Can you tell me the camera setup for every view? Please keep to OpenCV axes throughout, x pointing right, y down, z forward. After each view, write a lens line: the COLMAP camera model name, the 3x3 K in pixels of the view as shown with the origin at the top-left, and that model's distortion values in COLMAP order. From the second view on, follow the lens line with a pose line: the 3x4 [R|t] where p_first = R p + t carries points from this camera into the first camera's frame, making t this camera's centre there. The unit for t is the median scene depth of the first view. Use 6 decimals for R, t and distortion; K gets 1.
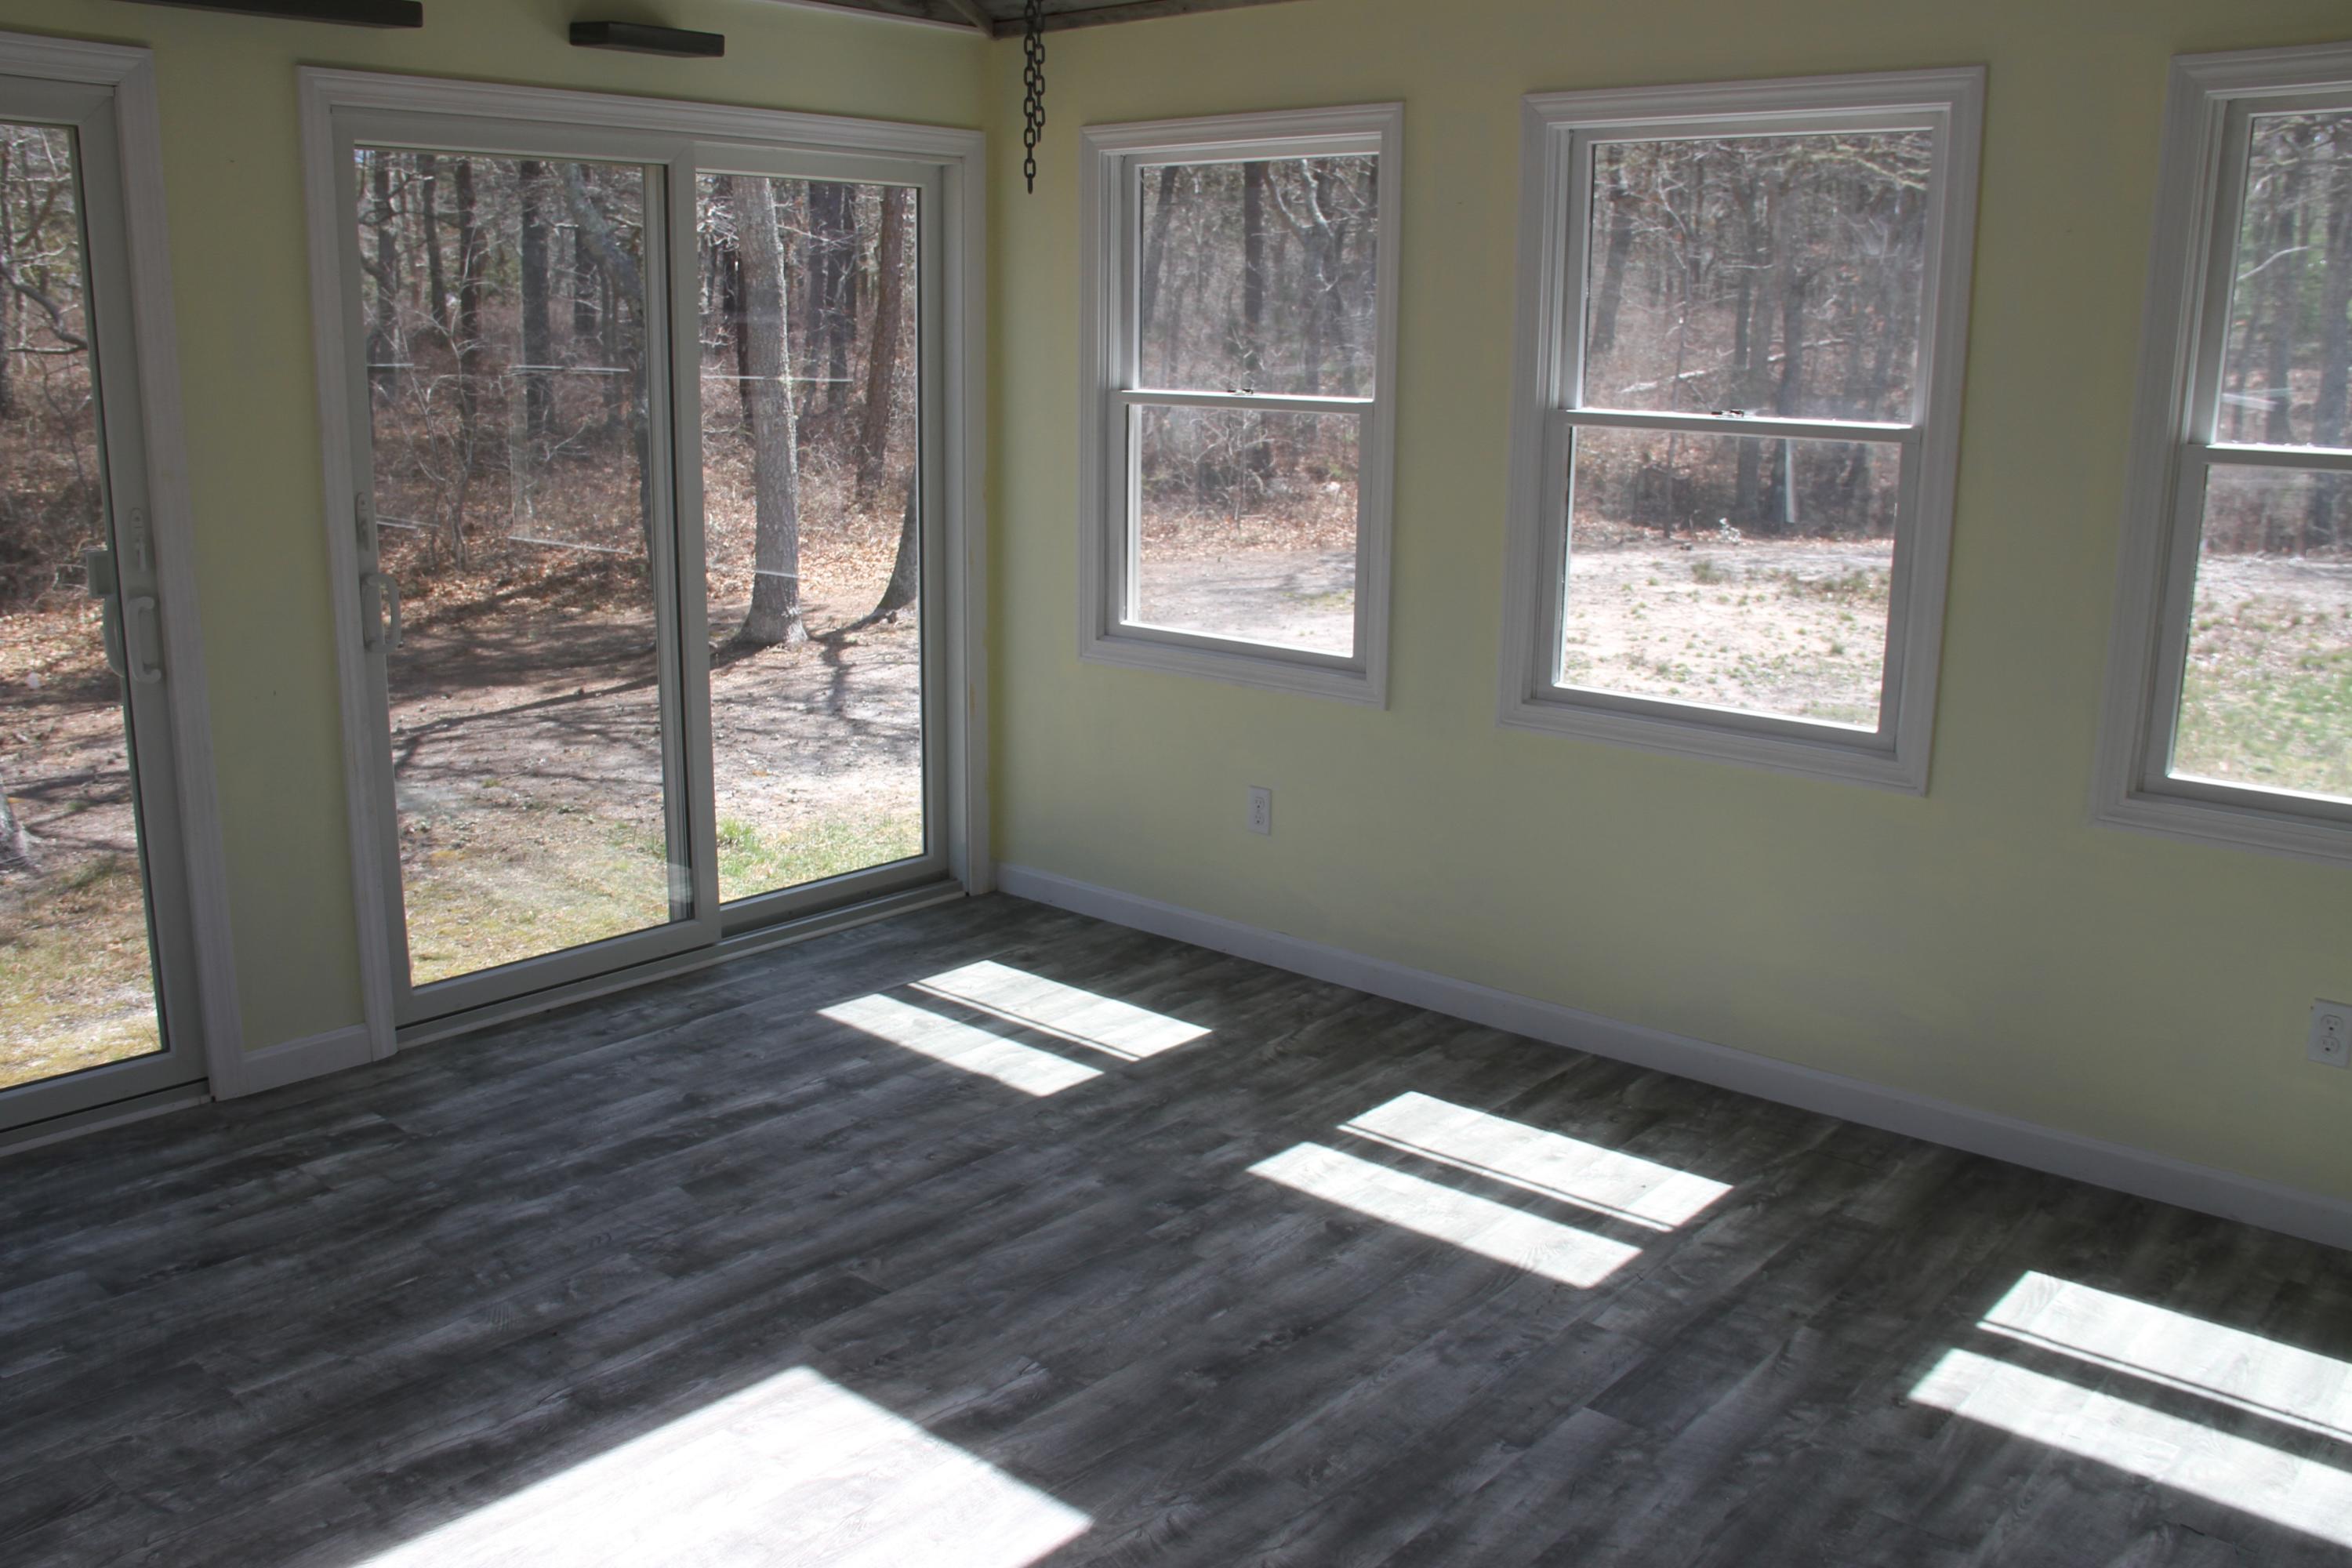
lens RADIAL K [[2035.1, 0, 1176.0], [0, 2035.1, 784.0], [0, 0, 1]] dist [-0.005897, -0.004620]
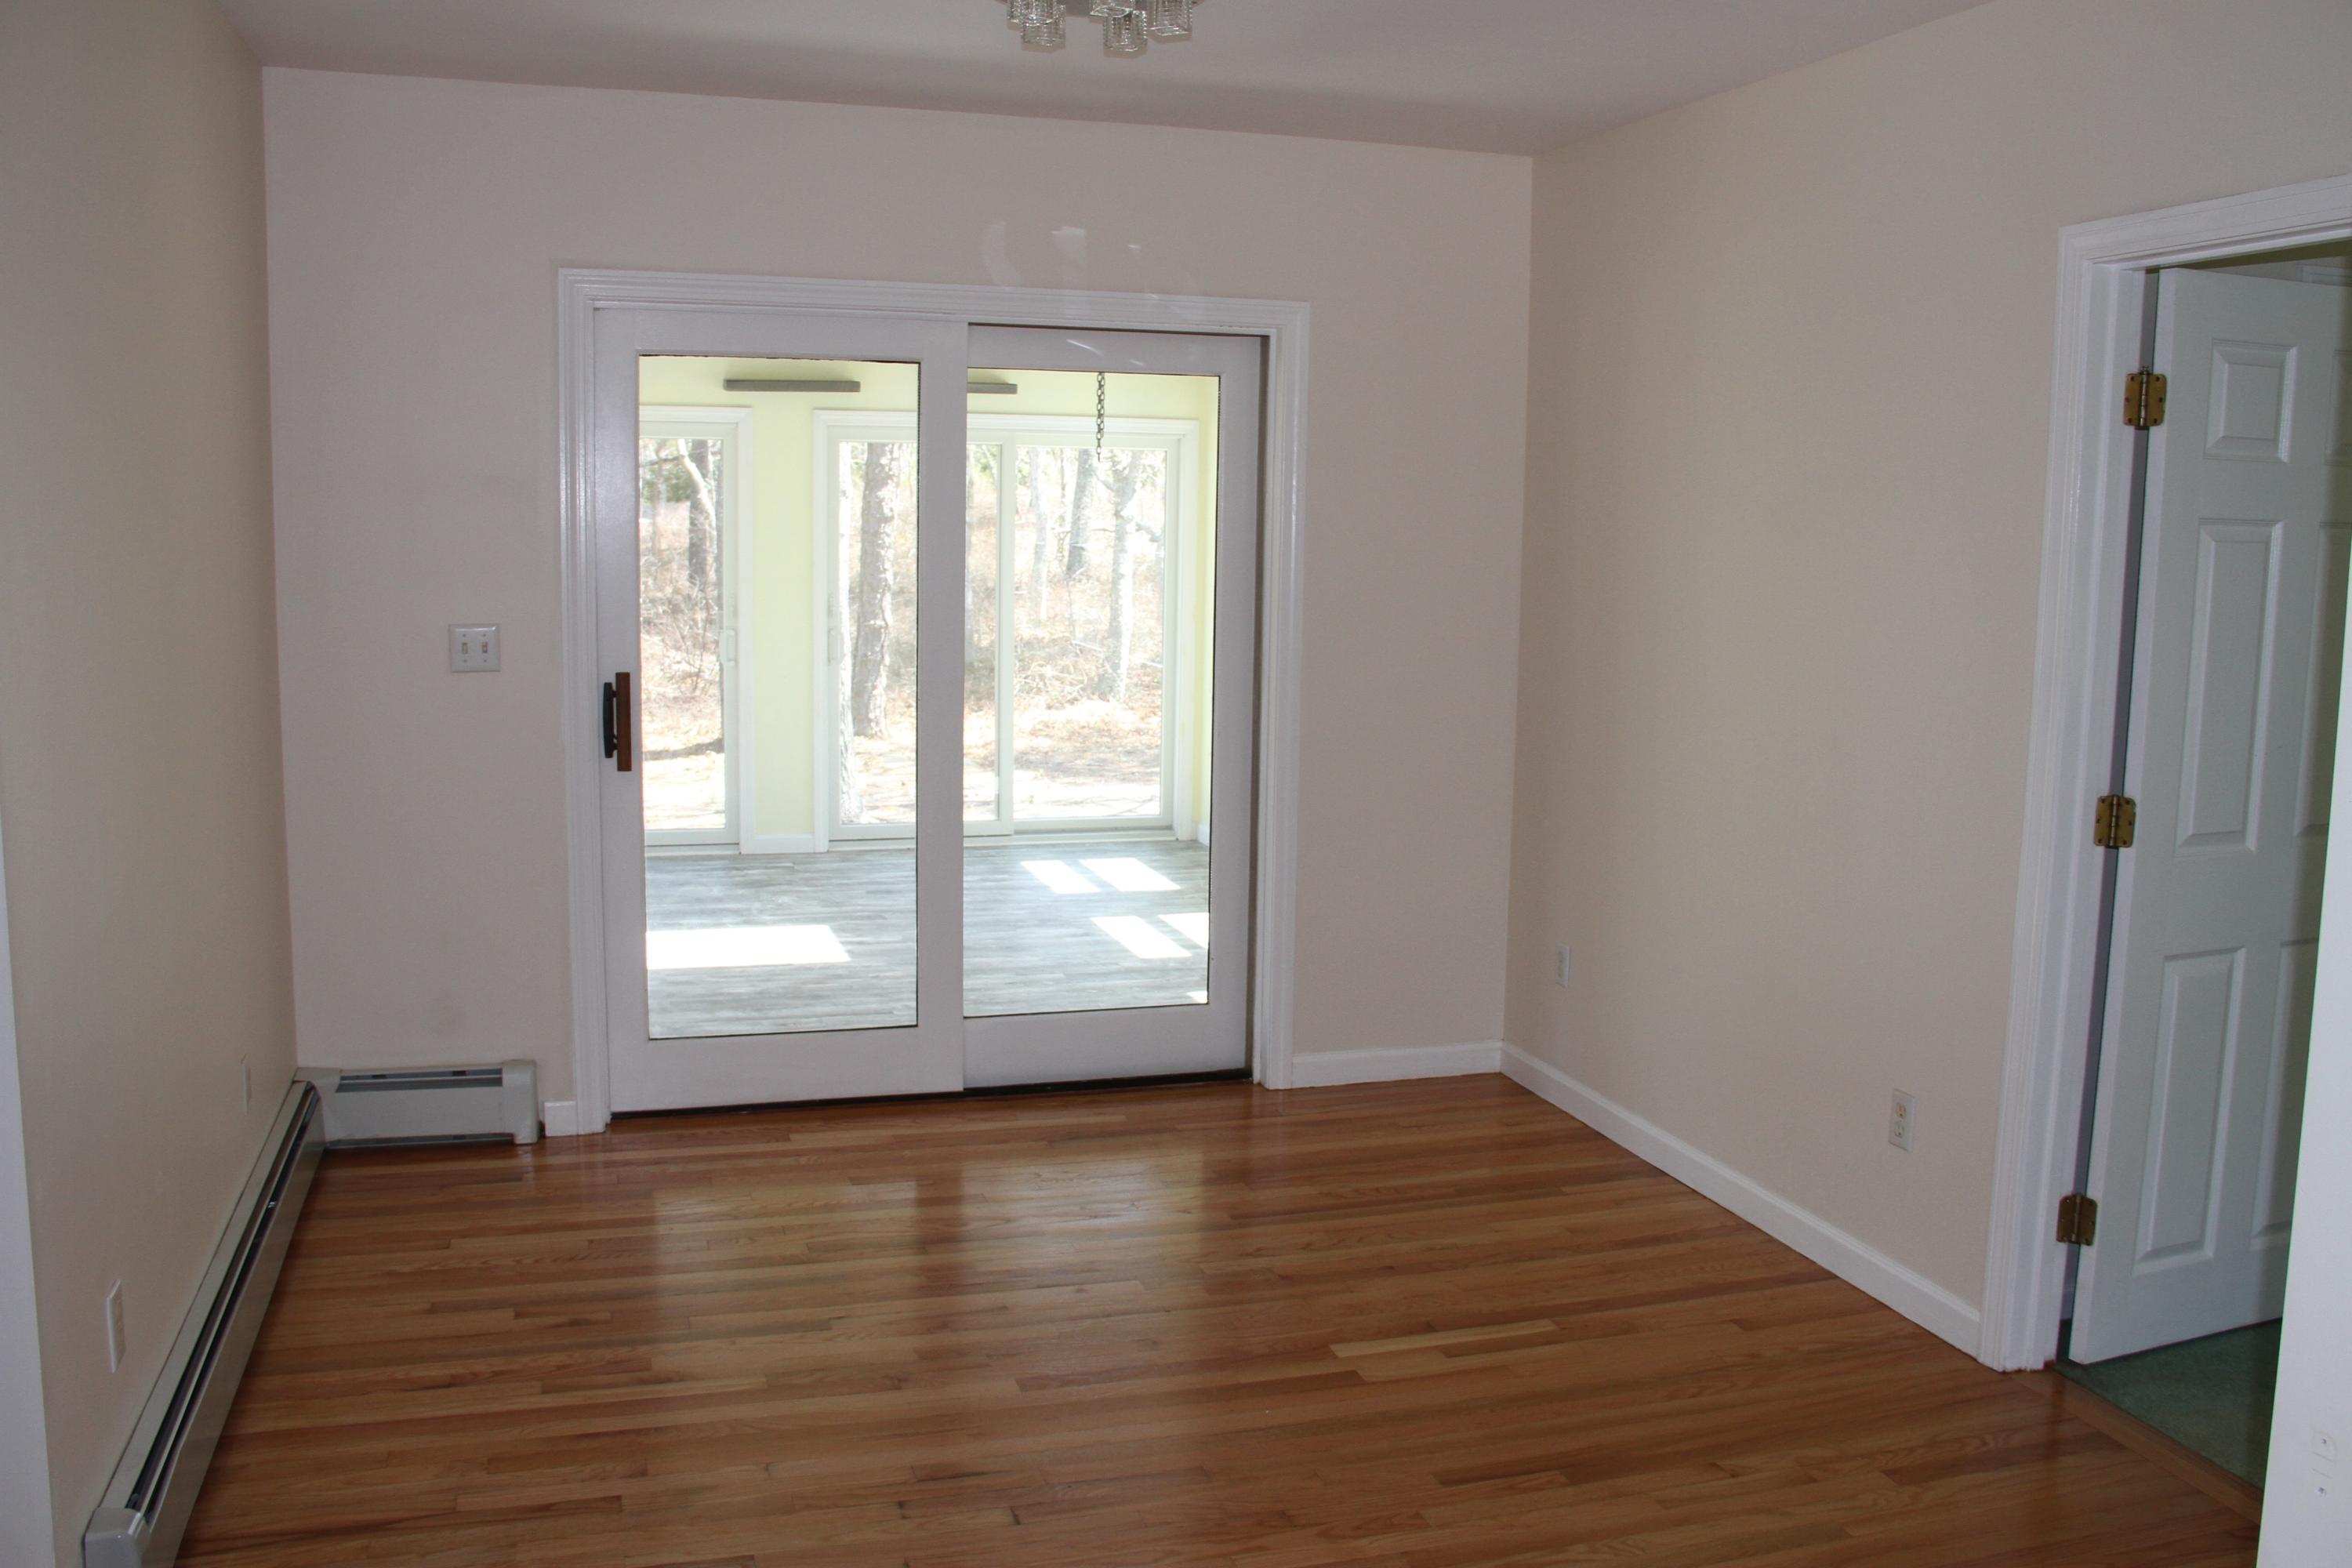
lens RADIAL K [[2035.1, 0, 1176.0], [0, 2035.1, 784.0], [0, 0, 1]] dist [-0.005897, -0.004620]
pose [[0.849941, 0.067002, -0.522601, 1.113482], [-0.120751, 0.990252, -0.069426, 0.174951], [0.512855, 0.122113, 0.849746, -0.691427]]
